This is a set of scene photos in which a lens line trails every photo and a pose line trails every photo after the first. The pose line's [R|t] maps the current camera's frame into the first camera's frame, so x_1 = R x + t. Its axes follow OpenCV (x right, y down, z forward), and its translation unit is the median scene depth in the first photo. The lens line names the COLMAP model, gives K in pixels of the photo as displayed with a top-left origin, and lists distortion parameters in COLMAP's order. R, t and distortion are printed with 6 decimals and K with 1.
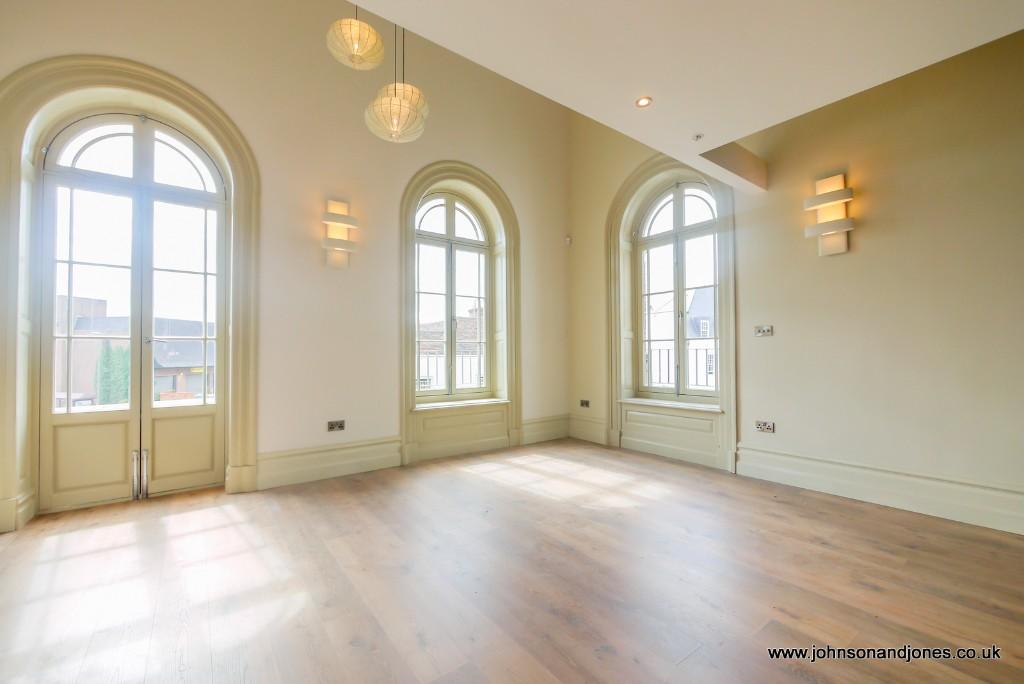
lens RADIAL K [[417.7, 0, 509.8], [0, 417.7, 346.2], [0, 0, 1]] dist [-0.000809, -0.000403]
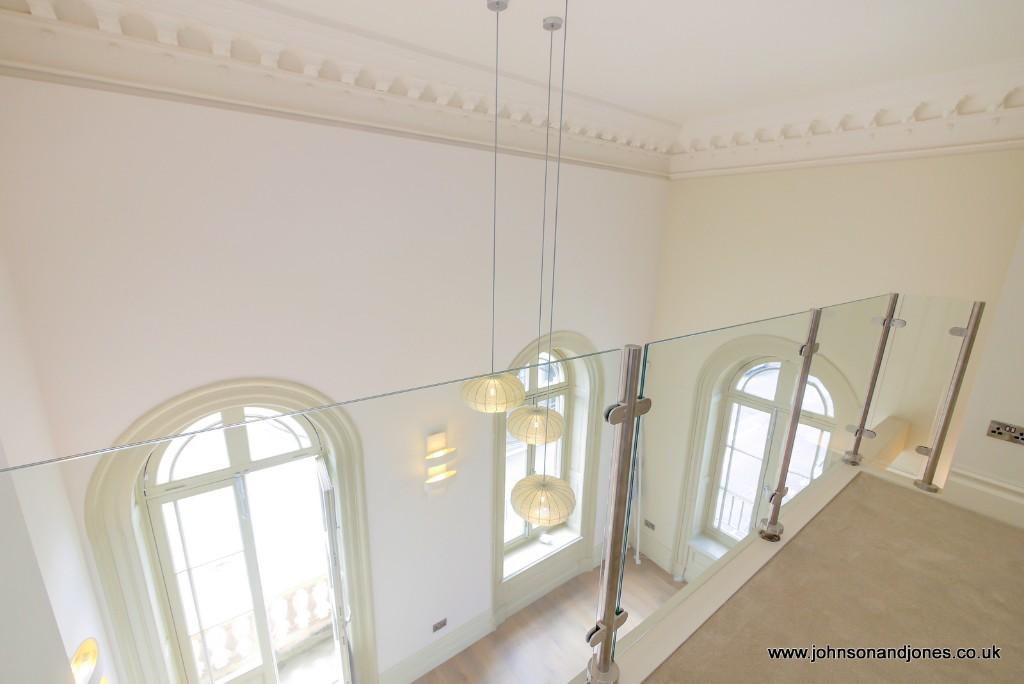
lens RADIAL K [[417.7, 0, 509.8], [0, 417.7, 346.2], [0, 0, 1]] dist [-0.000809, -0.000403]
pose [[0.999647, 0.026413, -0.002993, -0.193699], [-0.024630, 0.962706, 0.269428, -0.613250], [0.009997, -0.269259, 0.963016, 0.125381]]
